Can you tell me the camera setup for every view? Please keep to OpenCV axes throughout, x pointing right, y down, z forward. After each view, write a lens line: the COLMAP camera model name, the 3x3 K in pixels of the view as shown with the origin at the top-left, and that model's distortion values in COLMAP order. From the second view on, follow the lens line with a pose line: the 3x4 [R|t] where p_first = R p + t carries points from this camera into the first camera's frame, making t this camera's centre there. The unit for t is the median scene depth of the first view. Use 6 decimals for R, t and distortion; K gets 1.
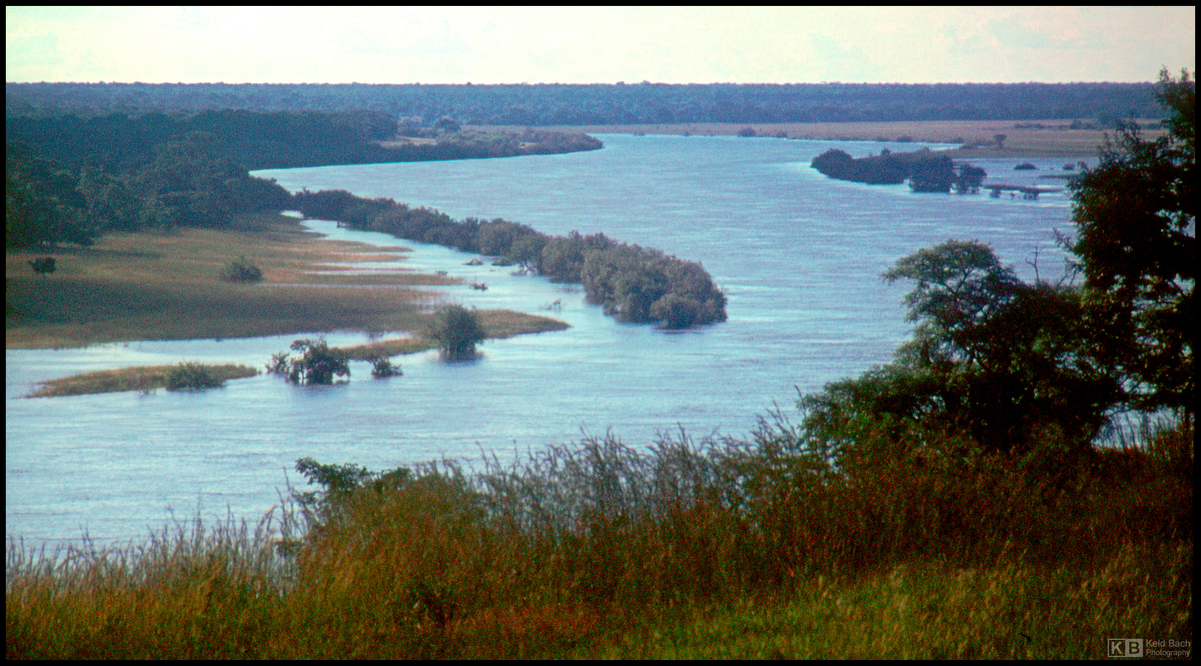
lens RADIAL K [[490.7, 0, 600.4], [0, 490.7, 338.7], [0, 0, 1]] dist [-0.002783, -0.000023]
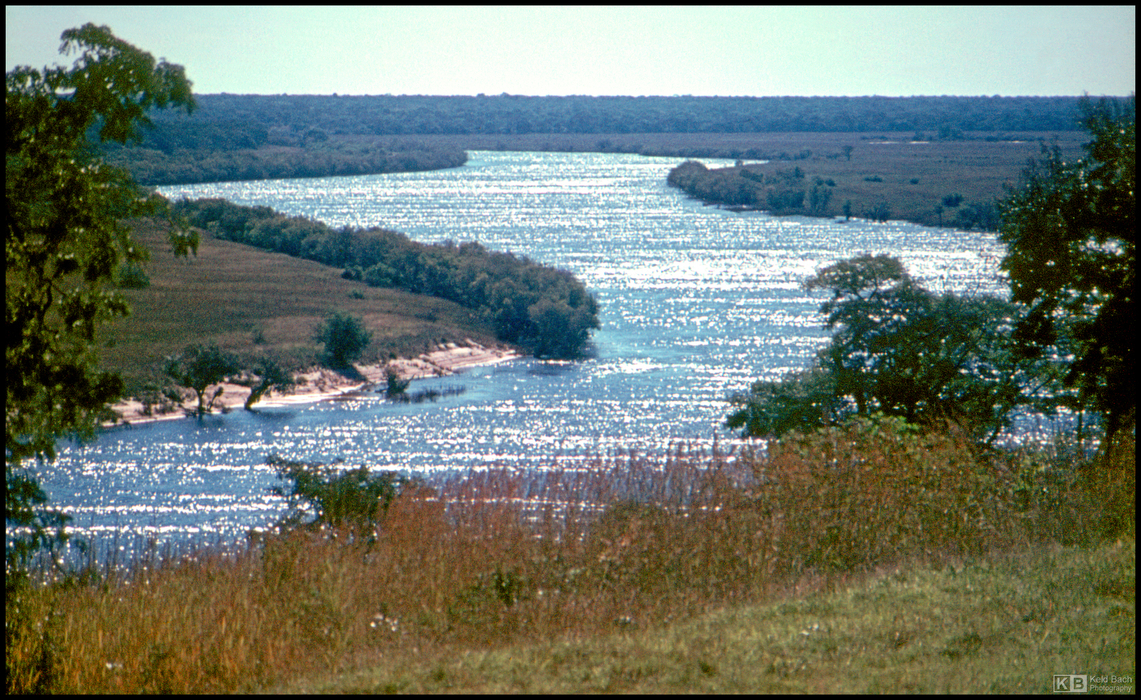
lens RADIAL K [[455.9, 0, 570.5], [0, 455.9, 345.4], [0, 0, 1]] dist [-0.001992, -0.000238]
pose [[0.999977, 0.002069, 0.006521, 0.223408], [-0.002068, 0.999998, -0.000166, 0.007482], [-0.006521, 0.000153, 0.999979, 0.037187]]
